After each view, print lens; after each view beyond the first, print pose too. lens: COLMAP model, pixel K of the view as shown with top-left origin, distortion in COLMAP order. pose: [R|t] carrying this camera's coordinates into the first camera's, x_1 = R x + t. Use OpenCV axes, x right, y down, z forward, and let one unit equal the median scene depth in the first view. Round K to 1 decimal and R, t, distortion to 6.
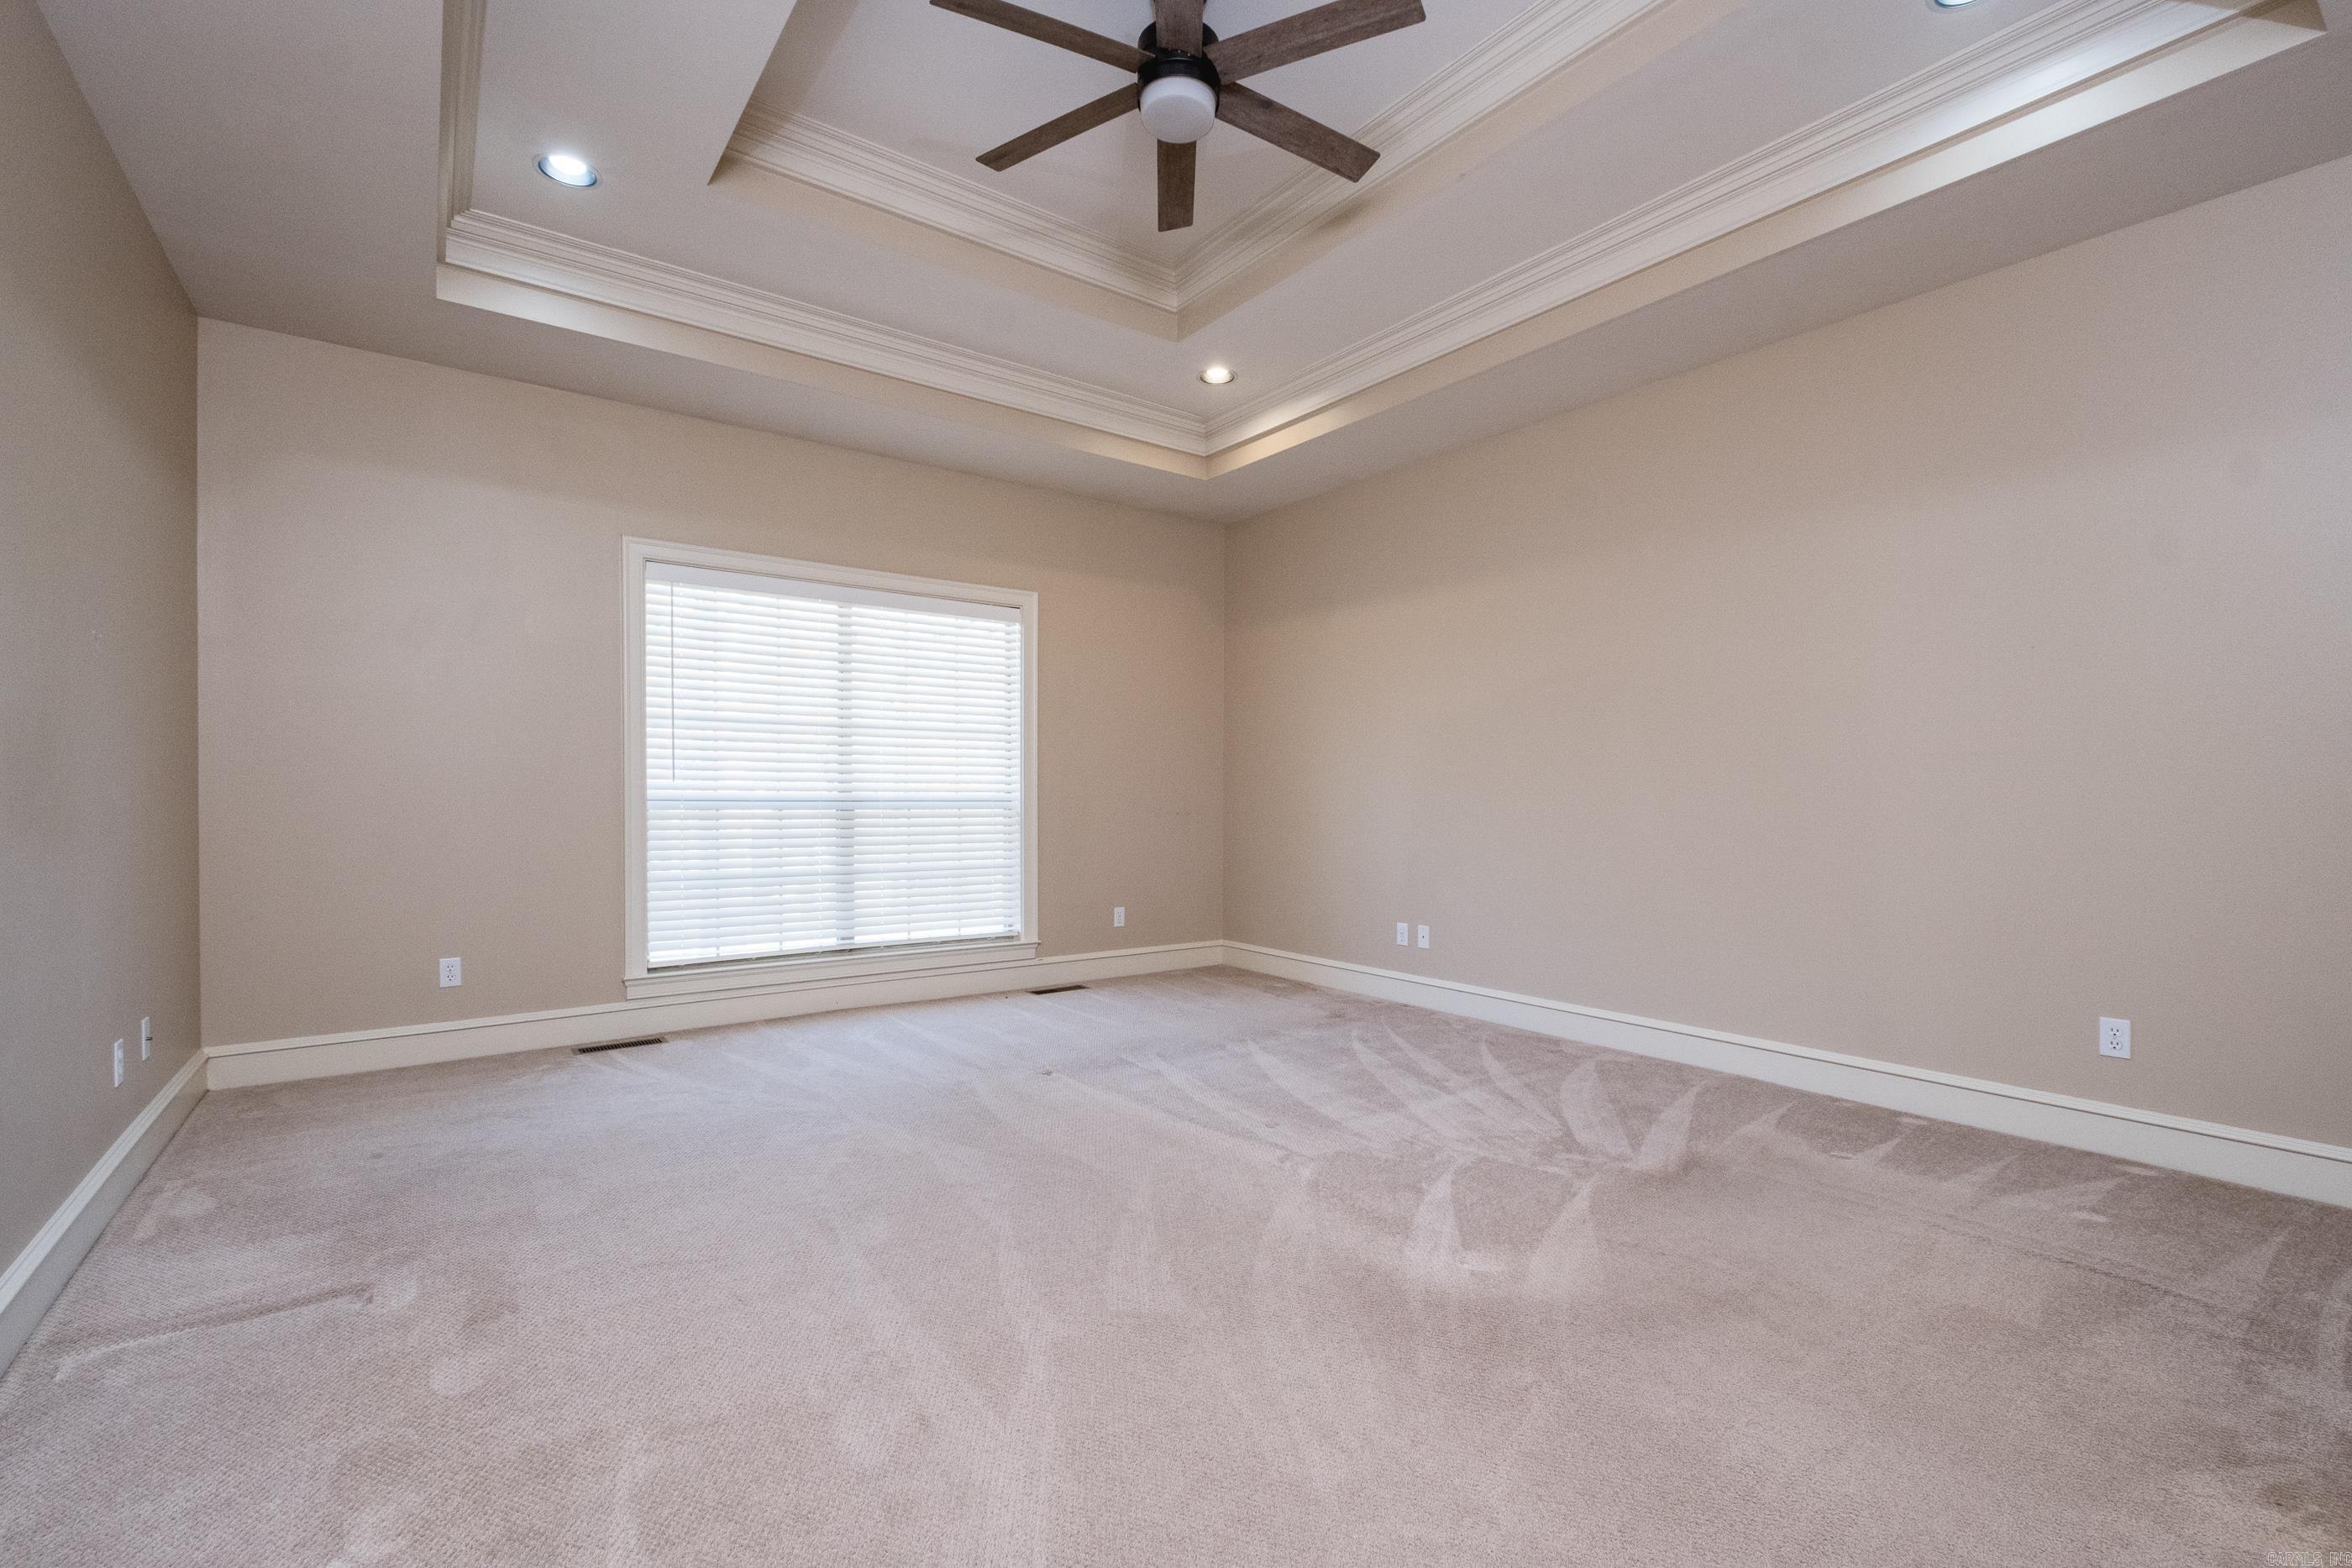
lens RADIAL K [[1021.5, 0, 1196.6], [0, 1021.5, 806.9], [0, 0, 1]] dist [0.009520, -0.007790]
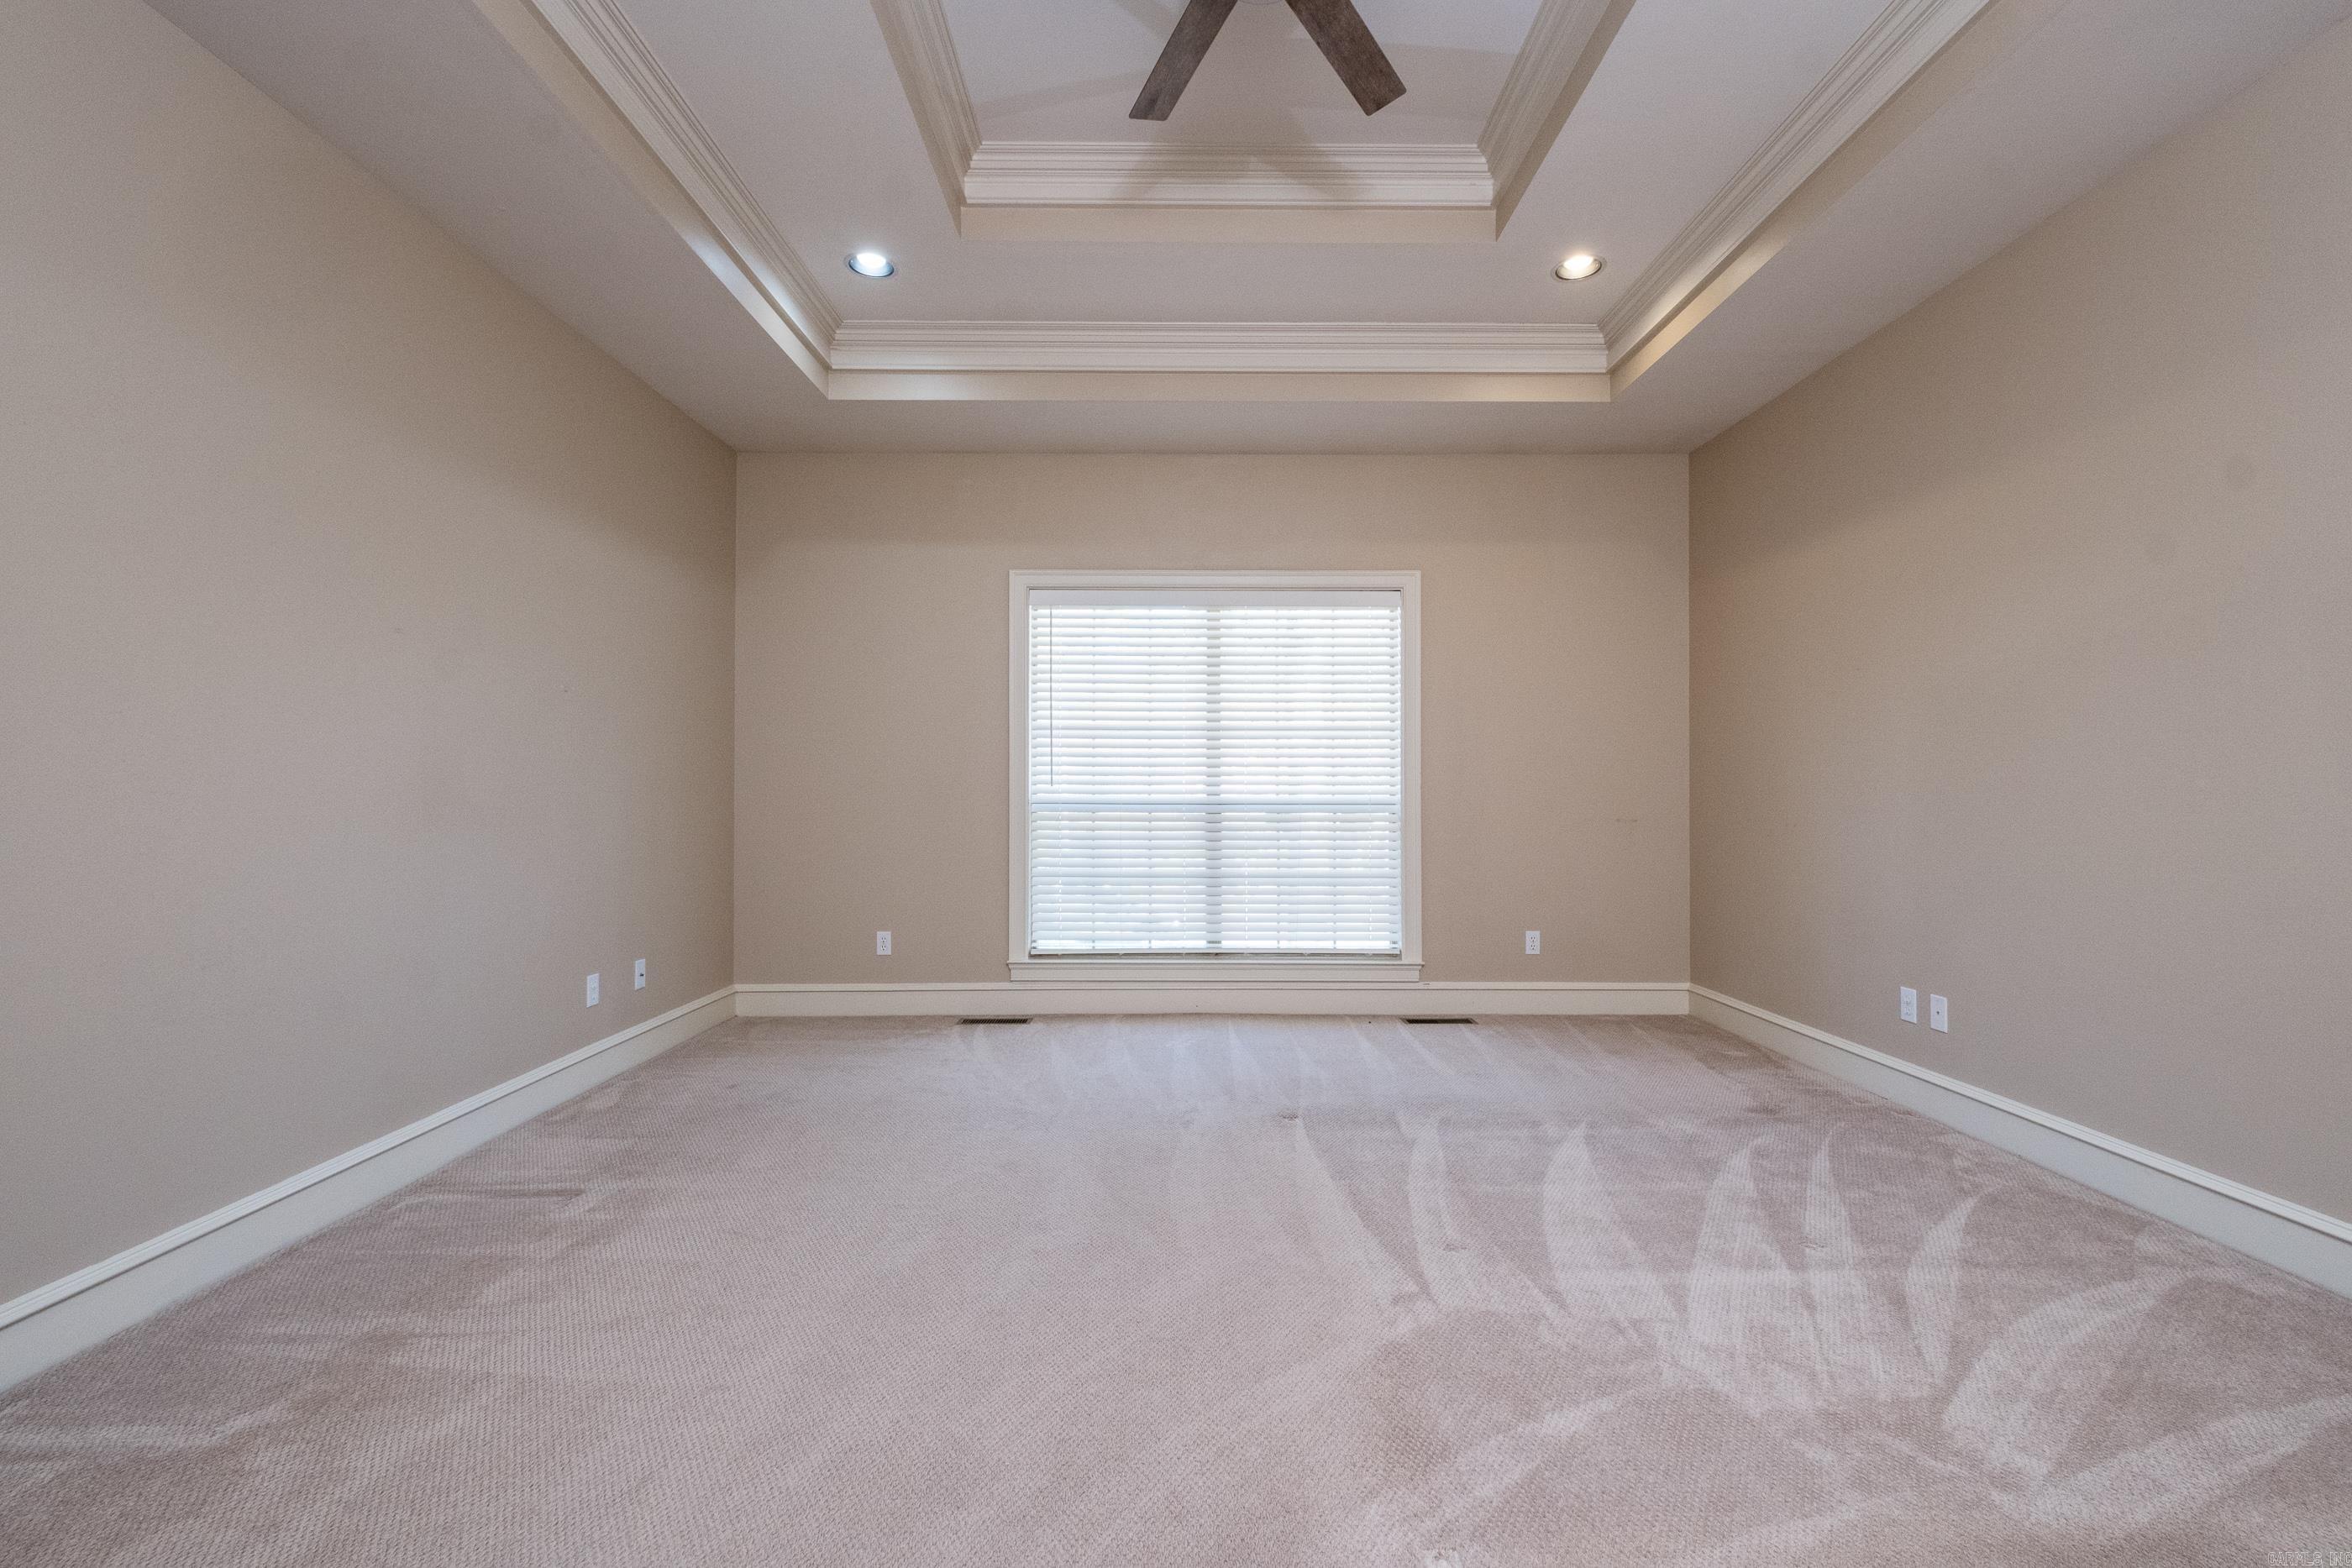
lens RADIAL K [[1021.5, 0, 1160.0], [0, 1021.5, 784.6], [0, 0, 1]] dist [0.009520, -0.007790]
pose [[0.803608, -0.008075, -0.595104, 0.266770], [-0.005059, 0.999779, -0.020398, -0.005181], [0.595137, 0.019403, 0.803390, 0.209902]]
